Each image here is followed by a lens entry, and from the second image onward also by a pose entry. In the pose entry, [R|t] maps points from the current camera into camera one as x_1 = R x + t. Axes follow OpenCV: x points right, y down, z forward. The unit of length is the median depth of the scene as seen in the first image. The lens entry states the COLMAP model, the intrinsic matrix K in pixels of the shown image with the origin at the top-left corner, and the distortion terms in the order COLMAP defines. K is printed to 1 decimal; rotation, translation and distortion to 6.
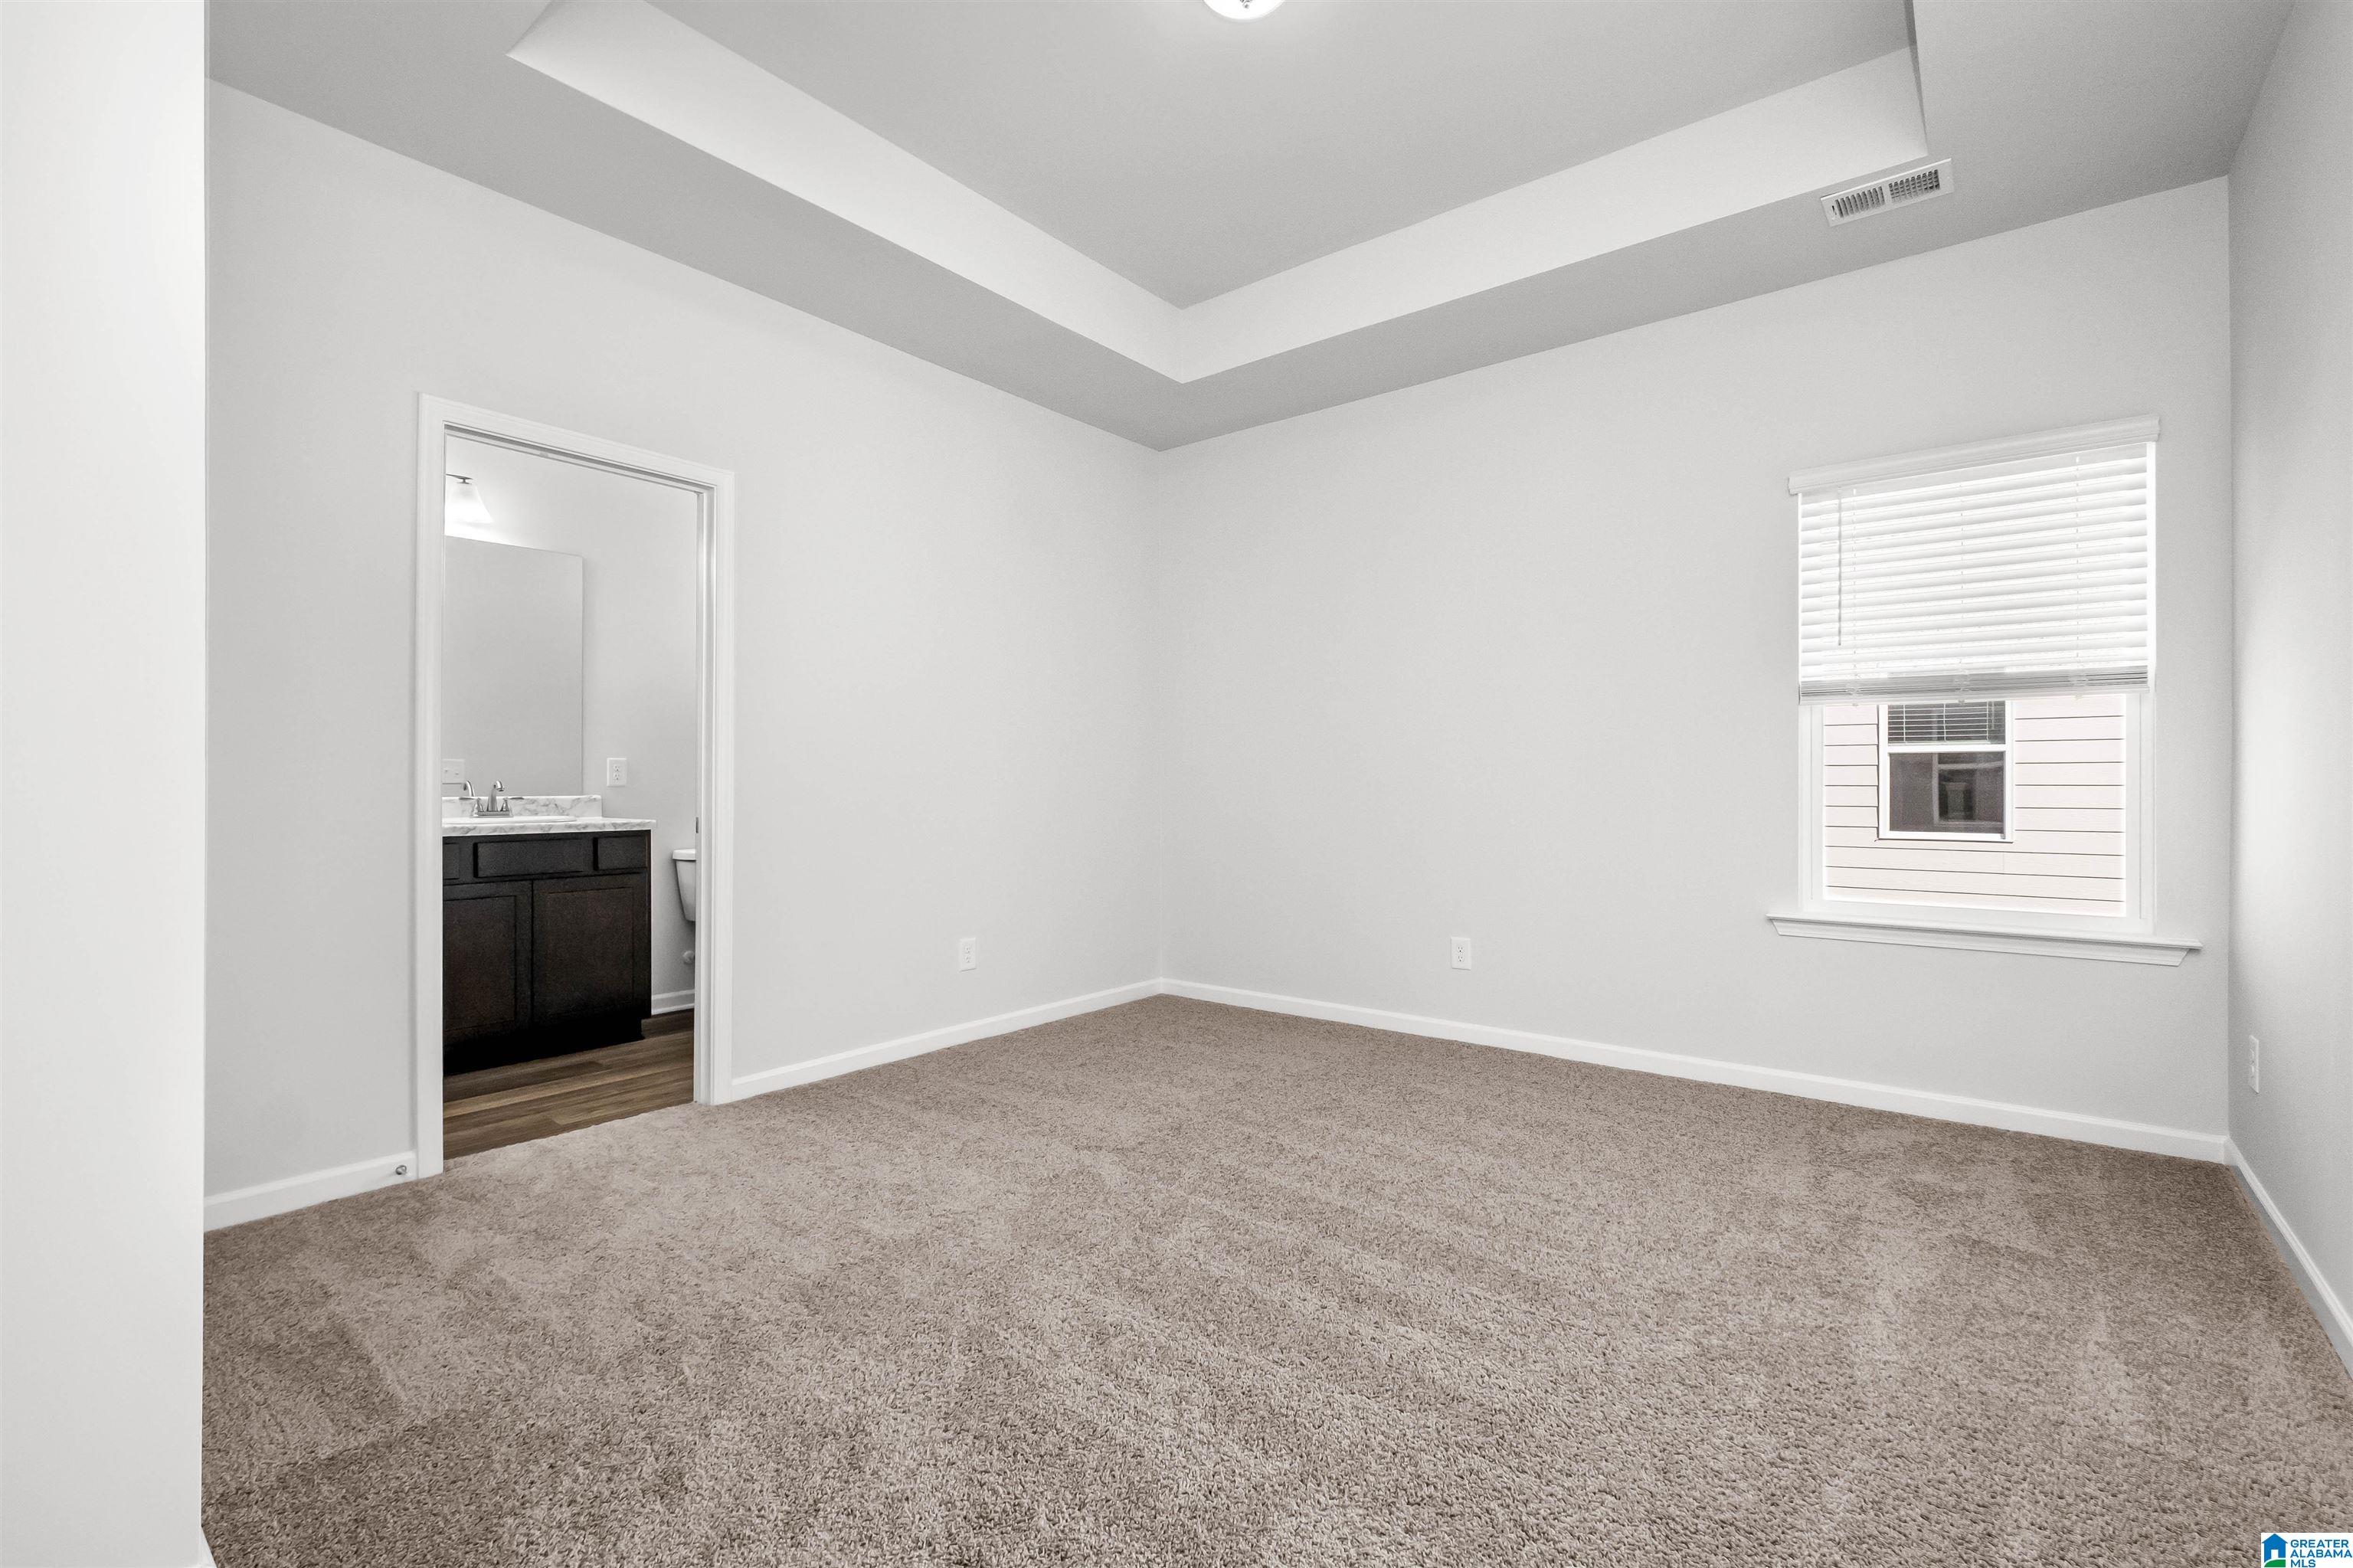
lens RADIAL K [[1039.7, 0, 1176.5], [0, 1039.7, 784.0], [0, 0, 1]] dist [-0.001368, -0.000113]
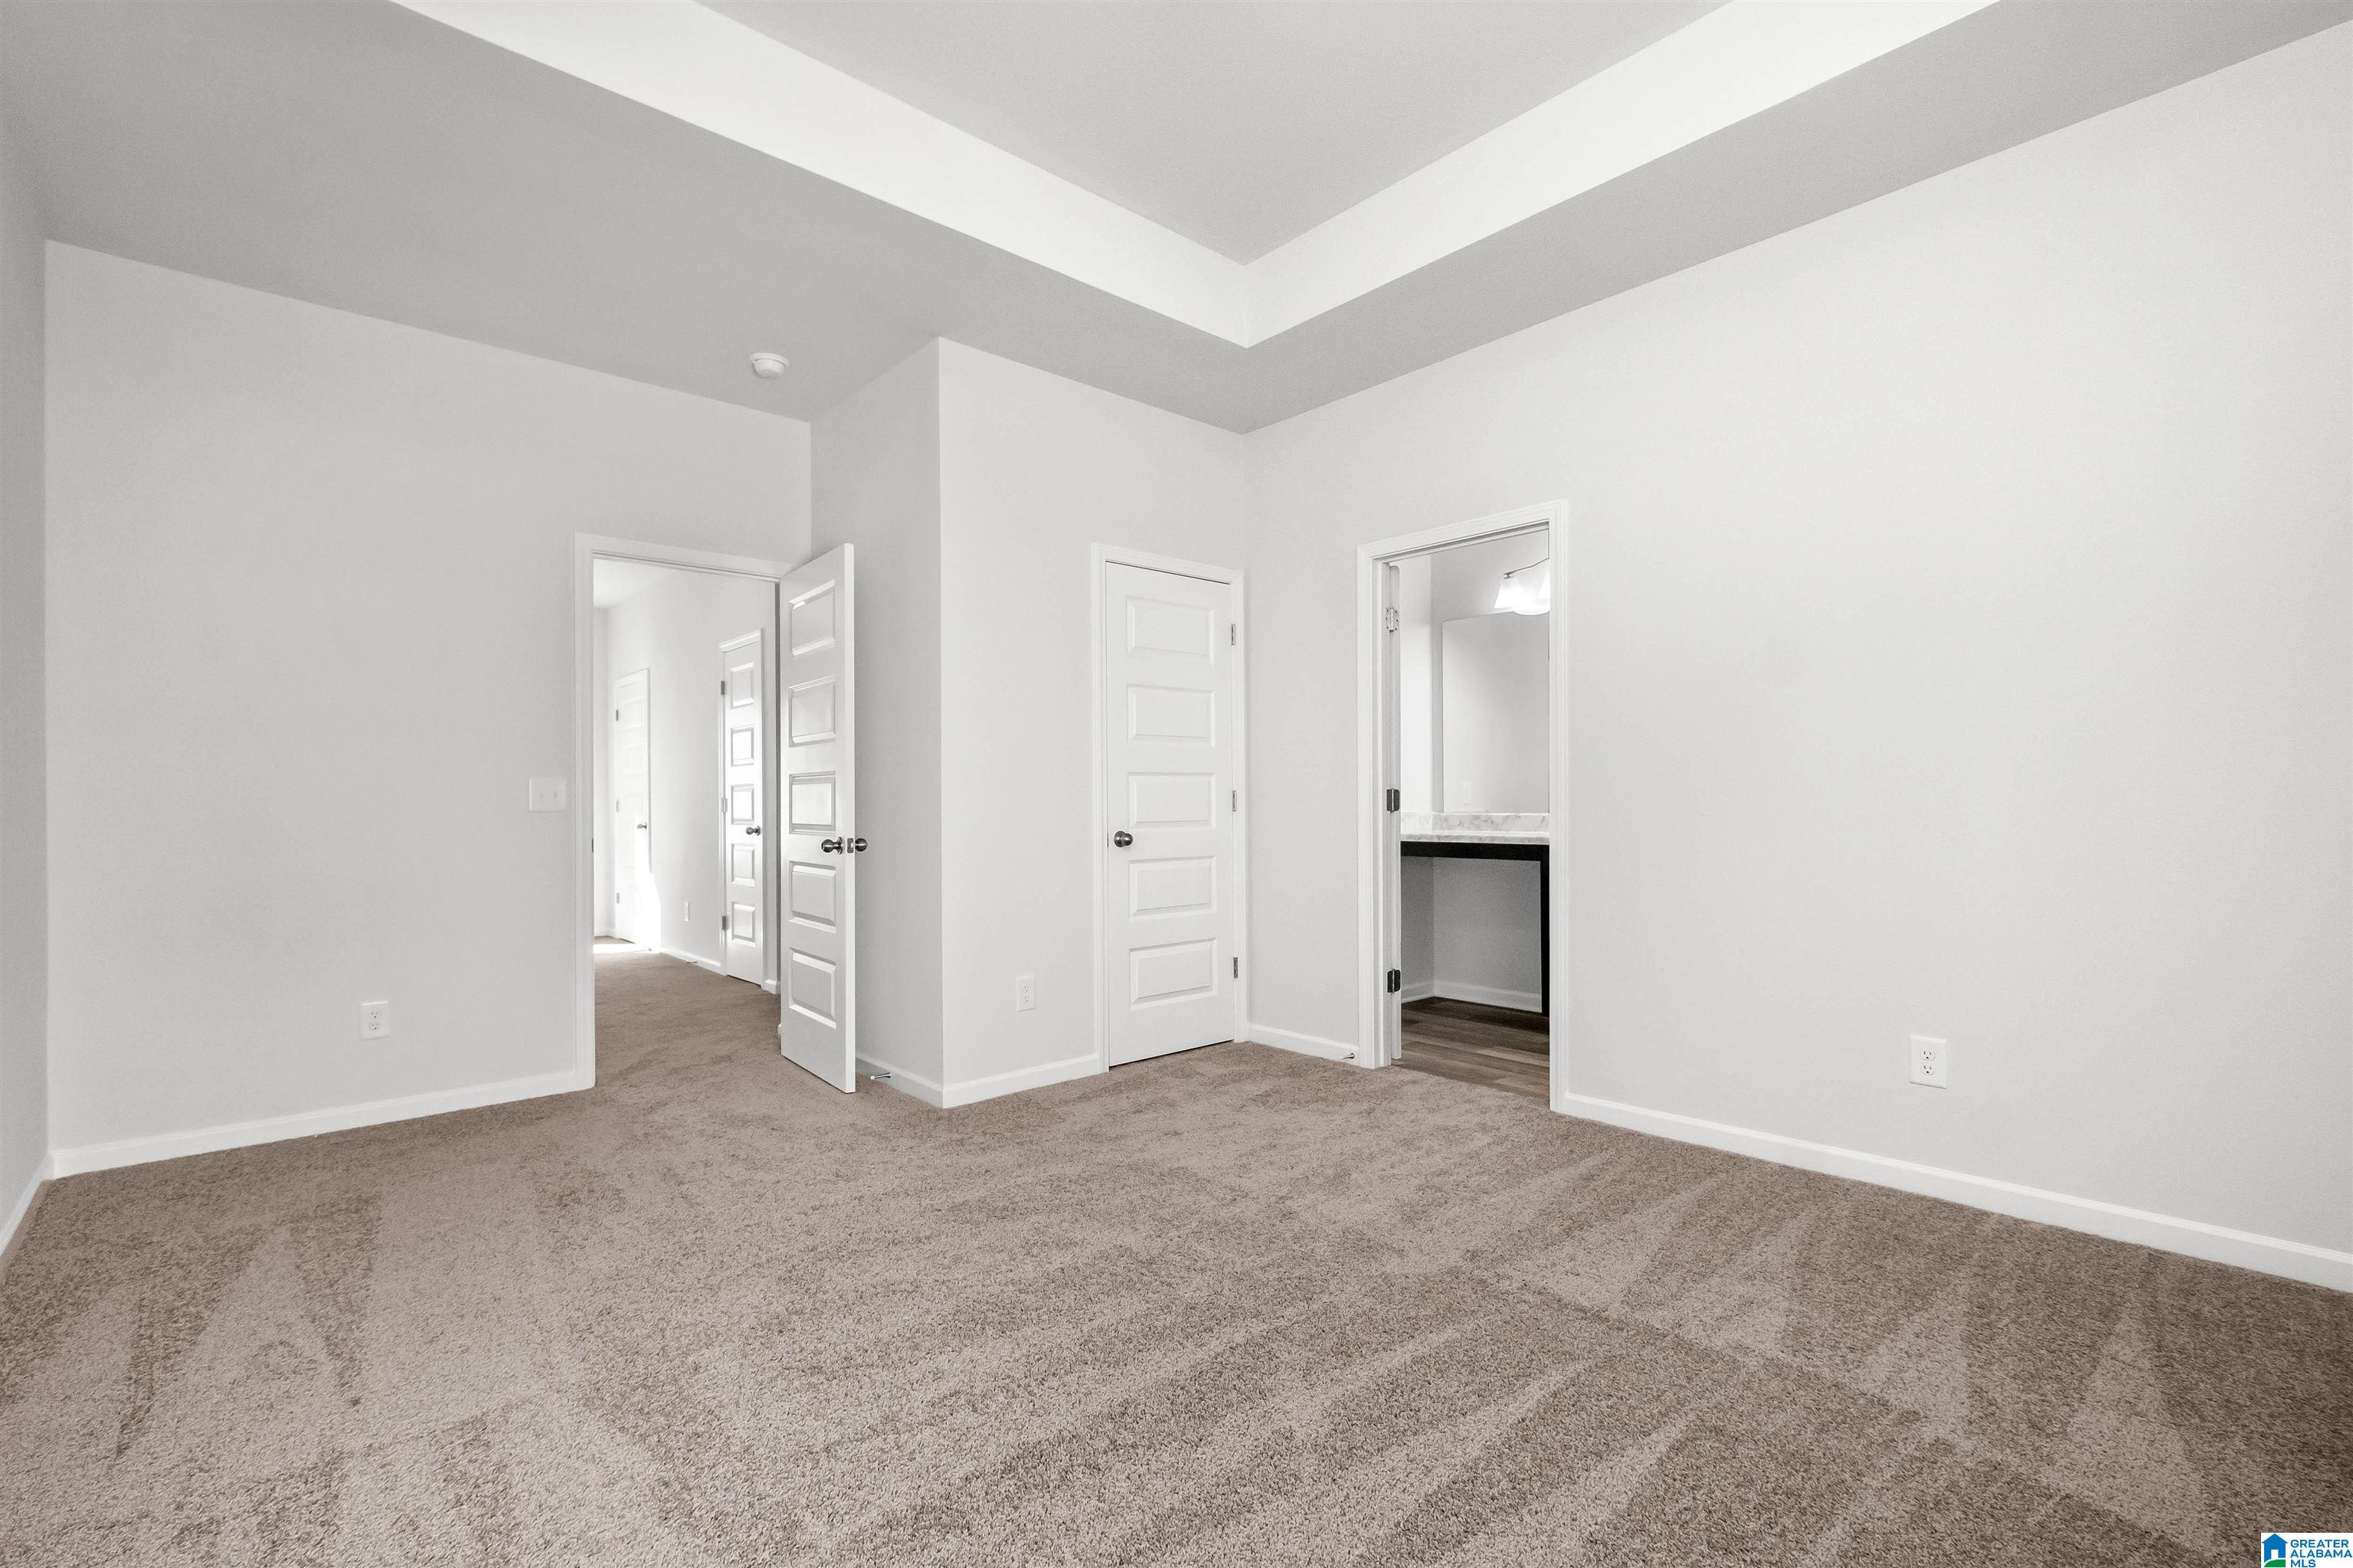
lens RADIAL K [[1028.7, 0, 1182.7], [0, 1028.7, 812.5], [0, 0, 1]] dist [0.000002, 0.000029]
pose [[-0.165622, -0.000402, -0.986189, 0.800560], [0.004307, 0.999990, -0.001131, 0.008642], [0.986180, -0.004435, -0.165618, 0.998846]]
